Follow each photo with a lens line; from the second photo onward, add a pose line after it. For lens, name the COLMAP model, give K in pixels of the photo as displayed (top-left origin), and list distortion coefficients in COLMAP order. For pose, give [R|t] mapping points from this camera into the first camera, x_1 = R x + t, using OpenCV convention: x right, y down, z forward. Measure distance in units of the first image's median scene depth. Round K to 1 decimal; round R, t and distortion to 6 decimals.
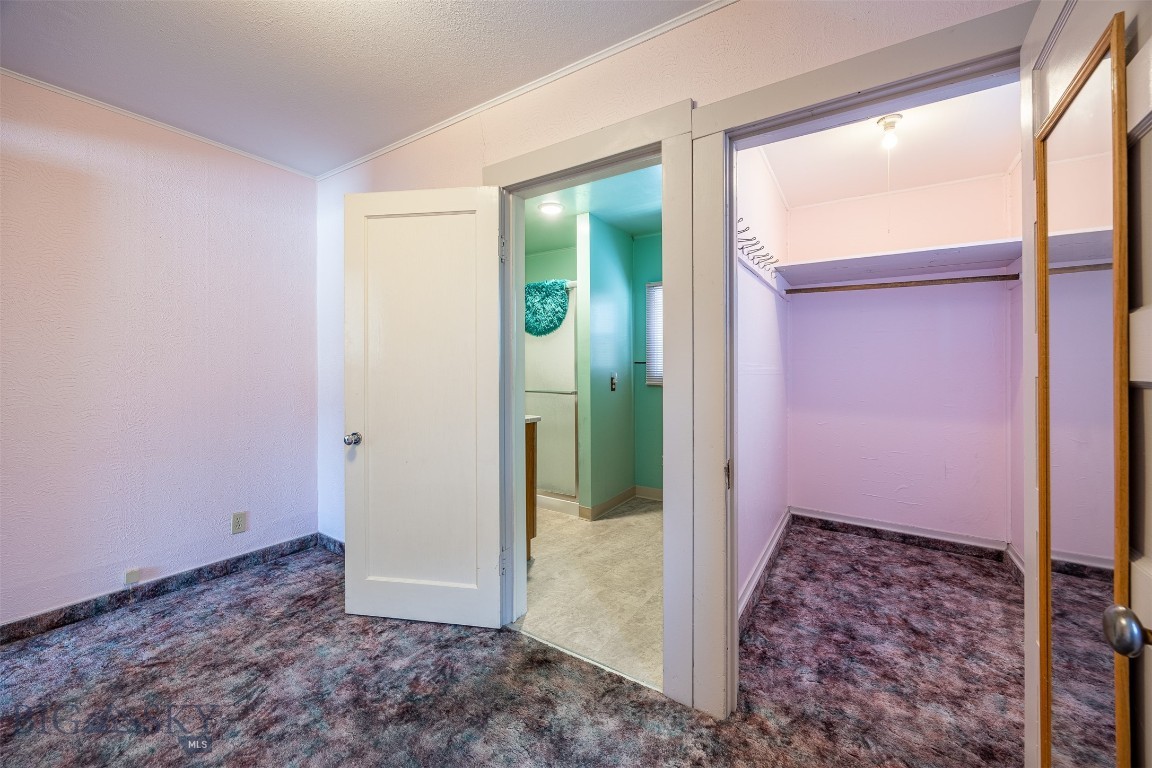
lens RADIAL K [[446.6, 0, 572.5], [0, 446.6, 356.5], [0, 0, 1]] dist [-0.001133, -0.000357]
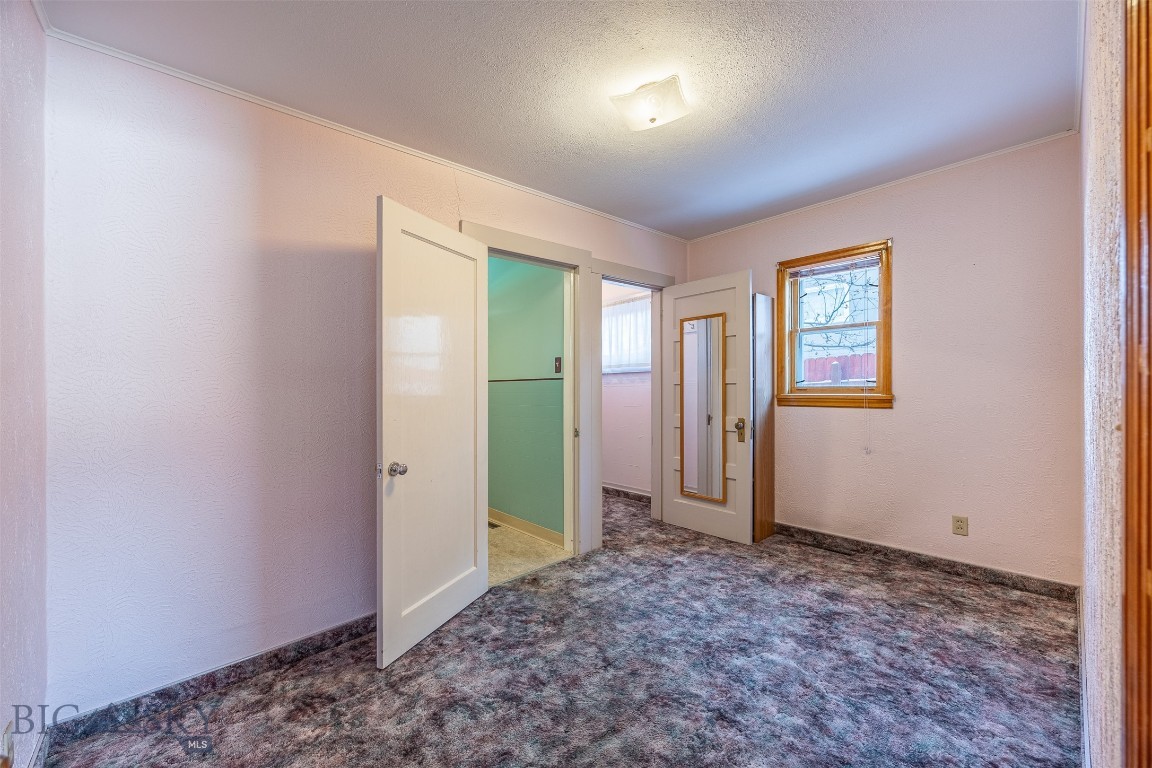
lens RADIAL K [[446.6, 0, 575.4], [0, 446.6, 383.3], [0, 0, 1]] dist [-0.001133, -0.000357]
pose [[0.246822, -0.006689, 0.969038, -1.518900], [-0.005296, 0.999952, 0.008251, -0.003302], [-0.969046, -0.007168, 0.246774, 0.493531]]
